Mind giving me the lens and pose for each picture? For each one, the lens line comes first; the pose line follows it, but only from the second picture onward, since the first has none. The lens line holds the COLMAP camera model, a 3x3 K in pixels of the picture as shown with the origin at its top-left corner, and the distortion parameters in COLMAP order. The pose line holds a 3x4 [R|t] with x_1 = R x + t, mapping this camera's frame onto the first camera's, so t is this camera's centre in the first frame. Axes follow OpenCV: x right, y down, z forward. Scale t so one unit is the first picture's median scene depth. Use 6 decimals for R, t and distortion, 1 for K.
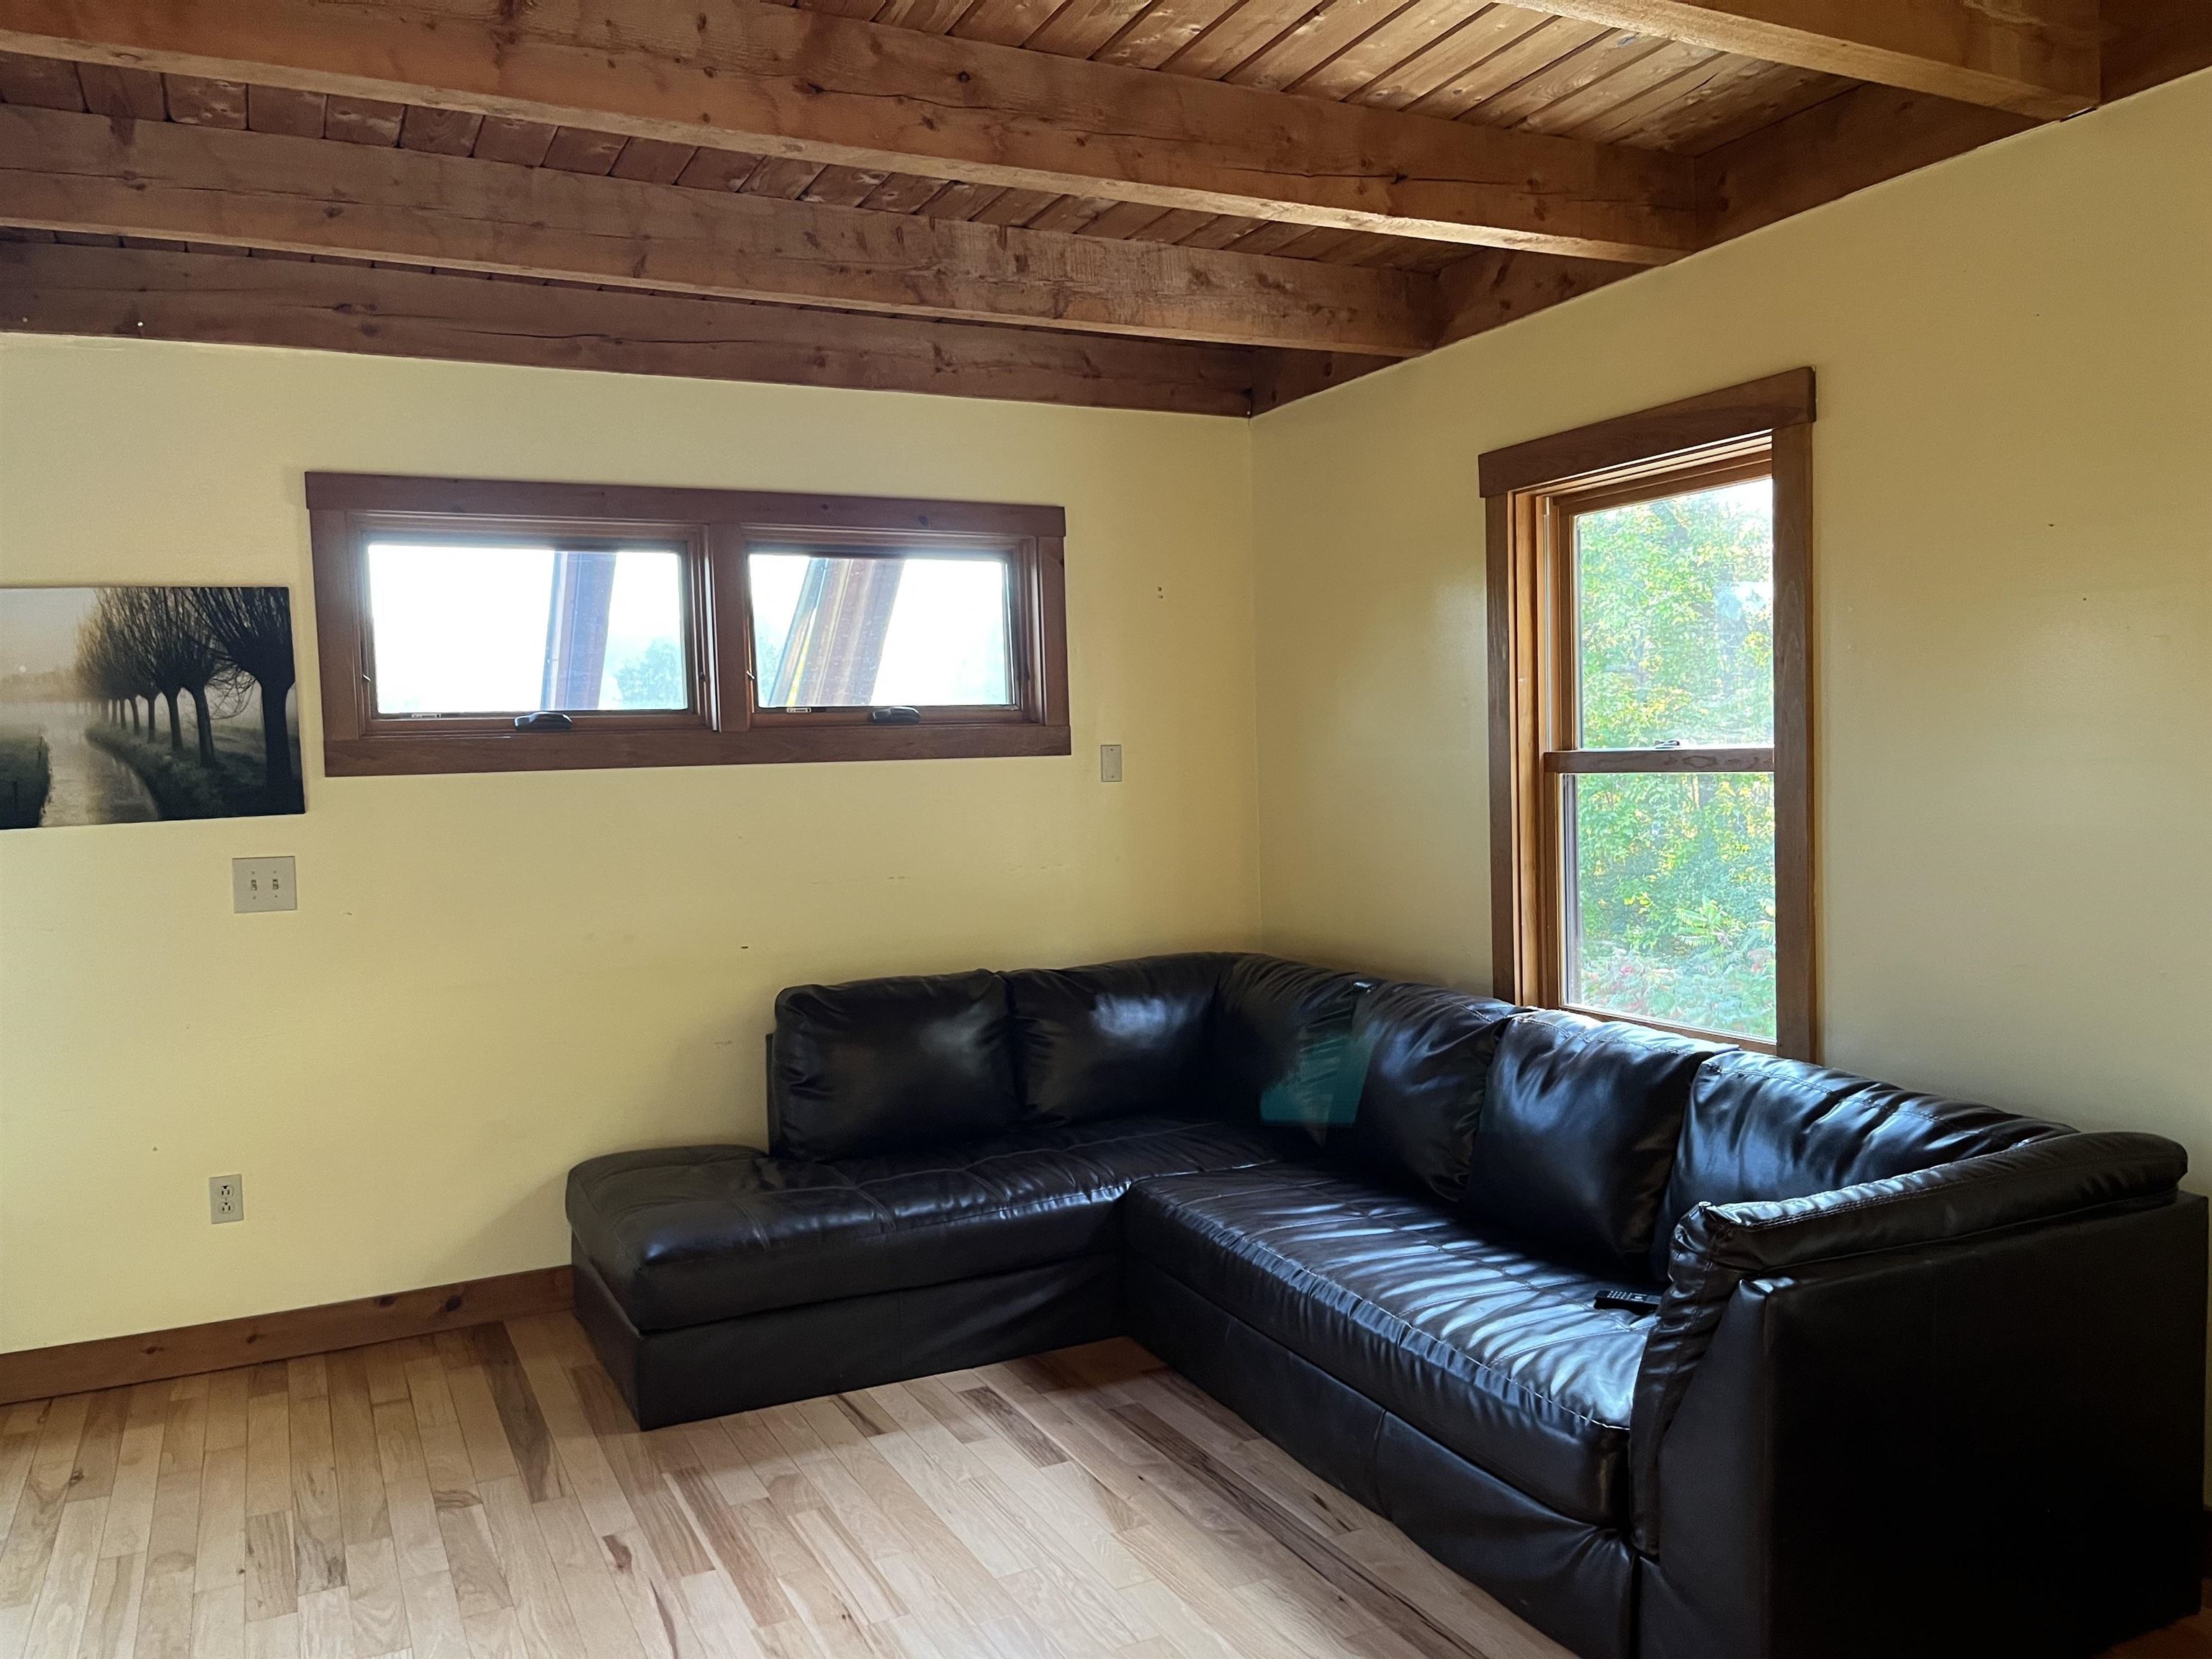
lens RADIAL K [[1659.1, 0, 1106.9], [0, 1659.1, 859.0], [0, 0, 1]] dist [0.001835, 0.000435]
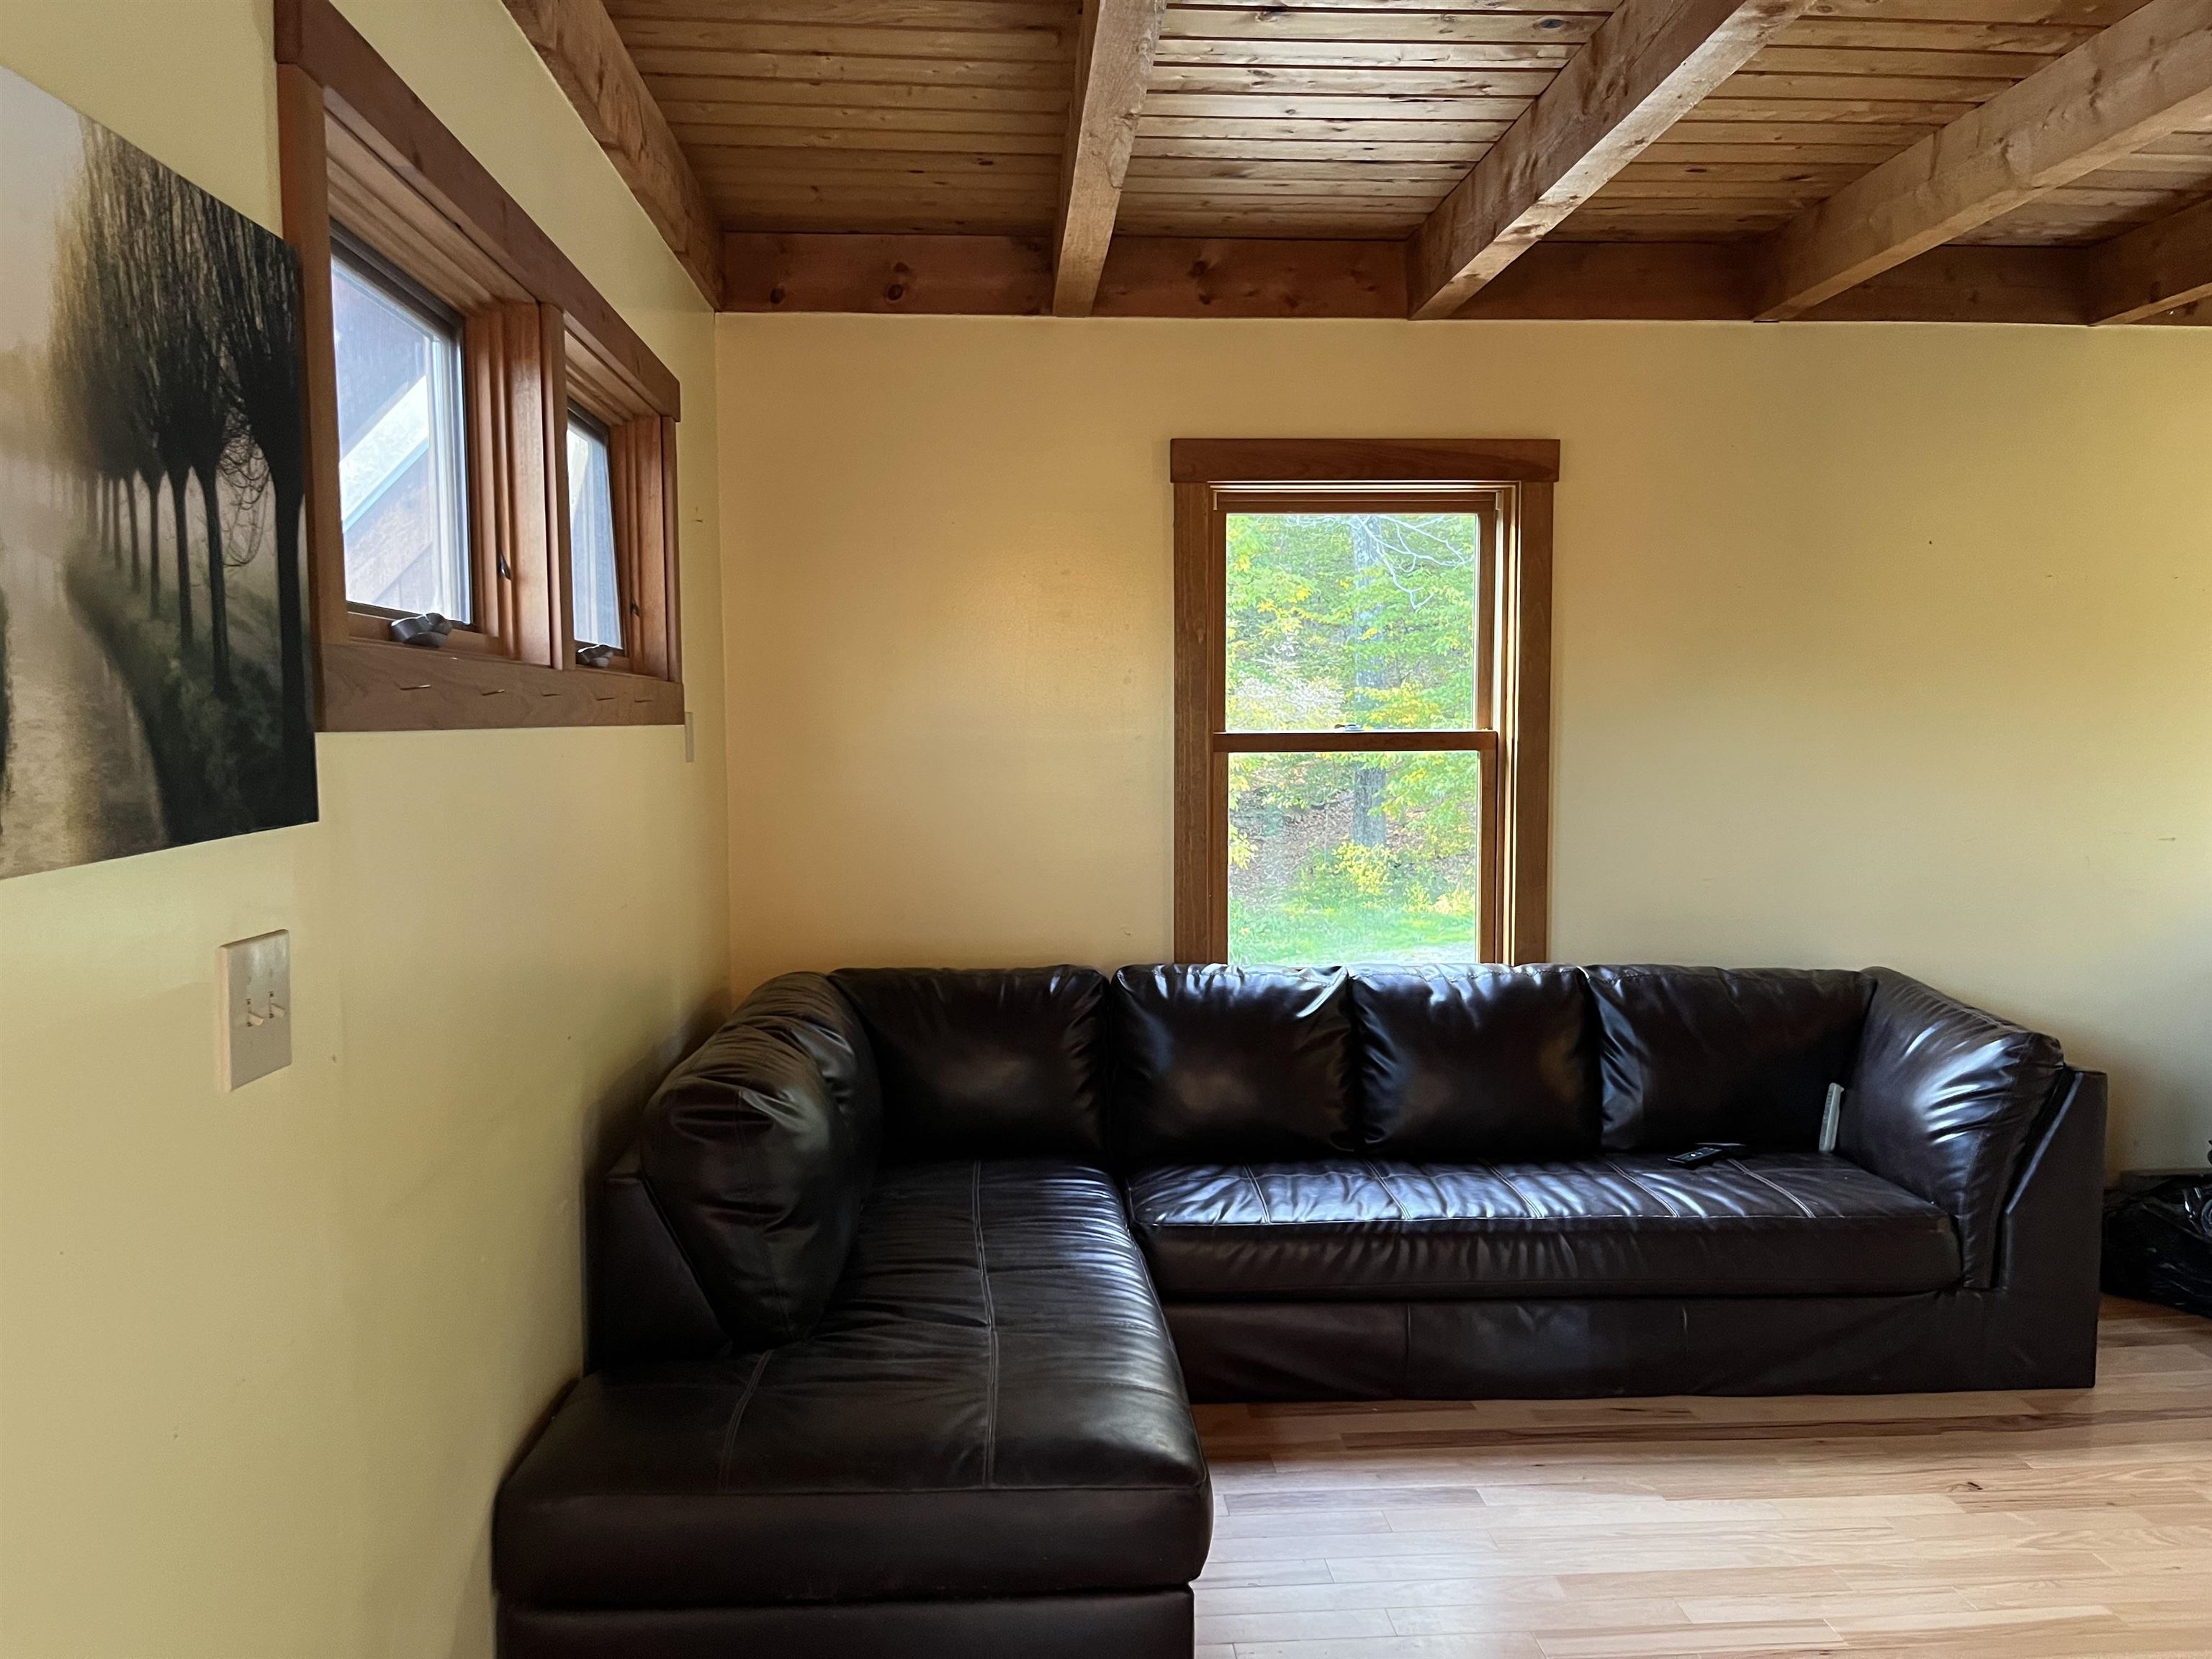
lens RADIAL K [[1701.6, 0, 1106.0], [0, 1701.6, 829.5], [0, 0, 1]] dist [0.000924, 0.001776]
pose [[0.385804, -0.032125, 0.922021, -0.822642], [0.049142, 0.998690, 0.014234, -0.022629], [-0.921271, 0.039818, 0.386877, 0.691632]]
